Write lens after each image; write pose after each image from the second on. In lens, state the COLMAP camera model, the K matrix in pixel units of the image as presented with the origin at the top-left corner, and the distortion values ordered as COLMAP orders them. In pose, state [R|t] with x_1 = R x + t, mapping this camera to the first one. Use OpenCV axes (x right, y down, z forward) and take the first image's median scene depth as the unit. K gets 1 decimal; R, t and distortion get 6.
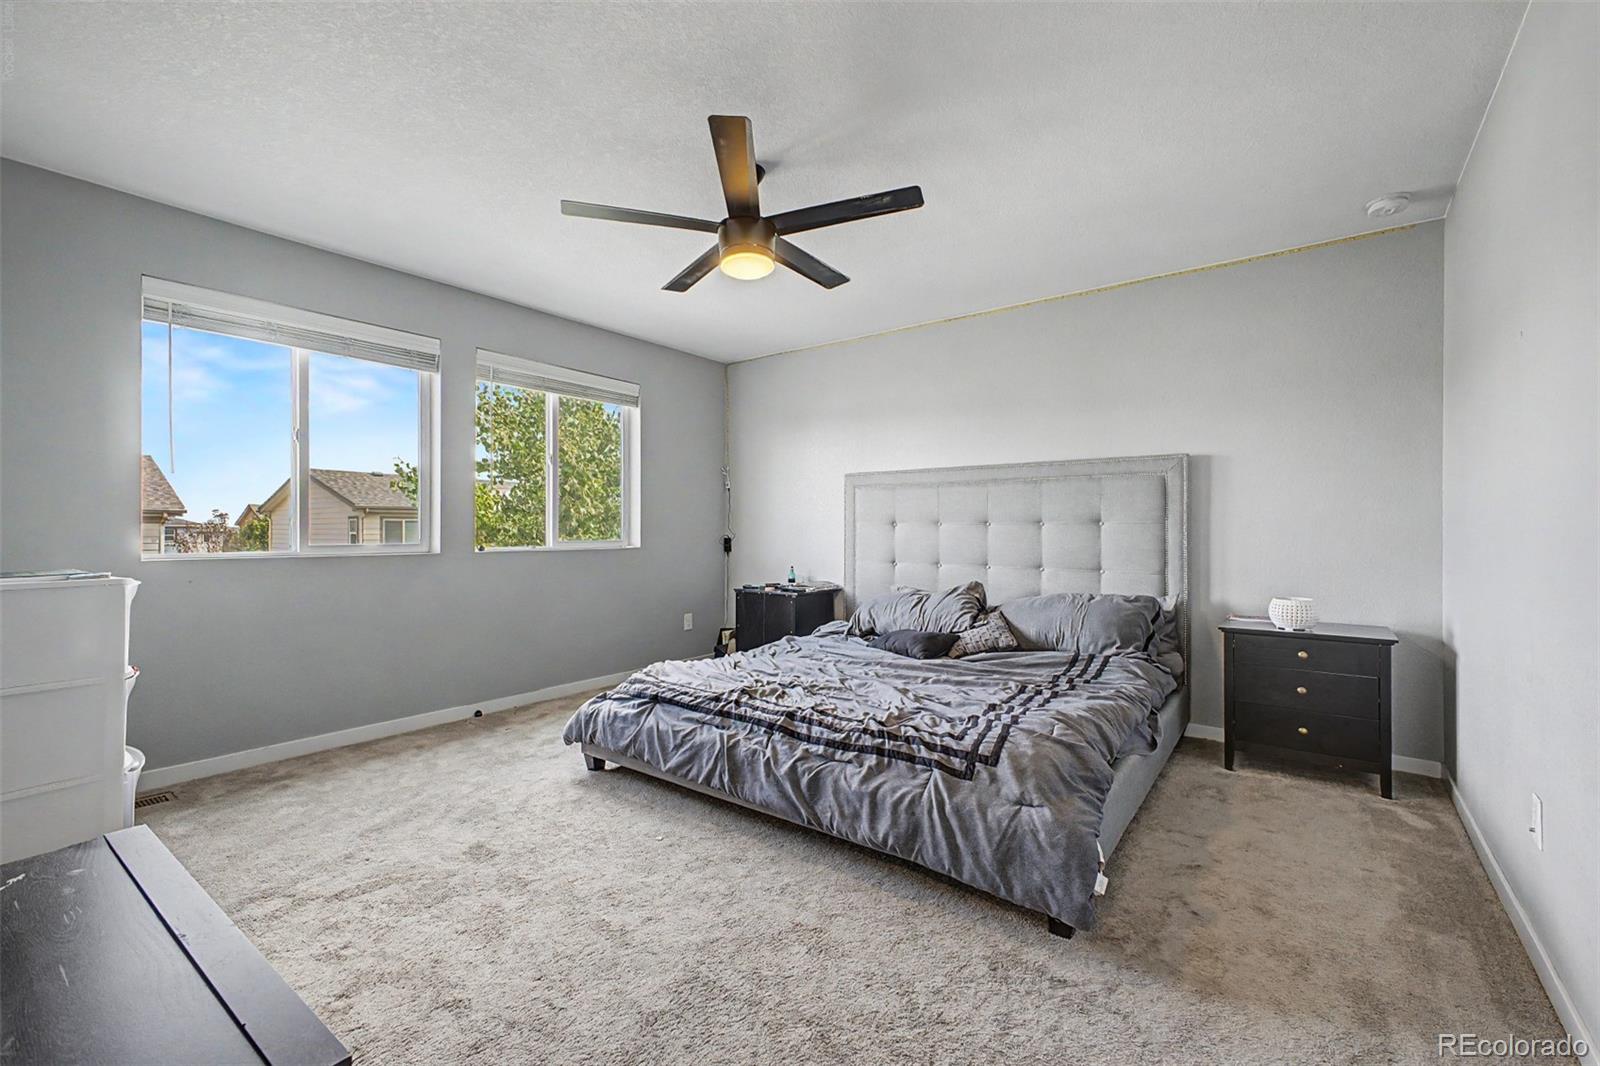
lens RADIAL K [[664.7, 0, 800.0], [0, 664.7, 533.0], [0, 0, 1]] dist [0.002298, 0.000215]
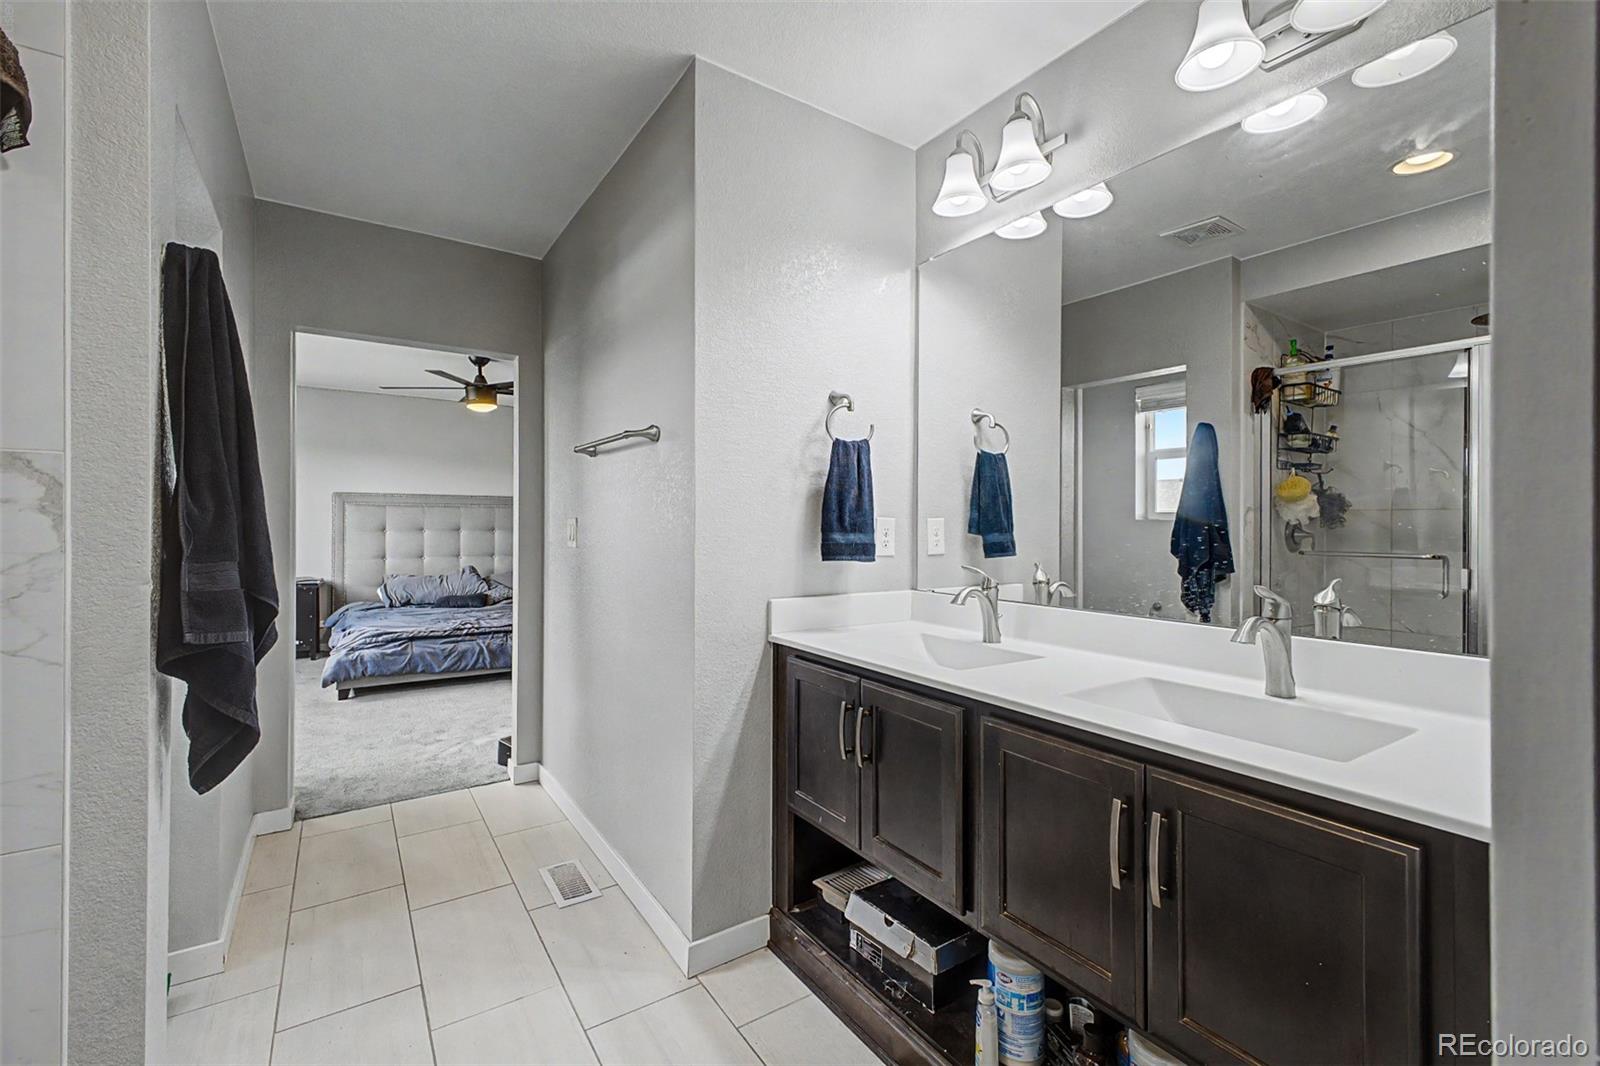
lens RADIAL K [[664.7, 0, 800.0], [0, 664.7, 533.0], [0, 0, 1]] dist [0.002298, 0.000215]
pose [[0.313621, -0.007356, 0.949520, -1.074657], [-0.002999, 0.999957, 0.008737, -0.028430], [-0.949543, -0.005587, 0.313586, -0.340878]]
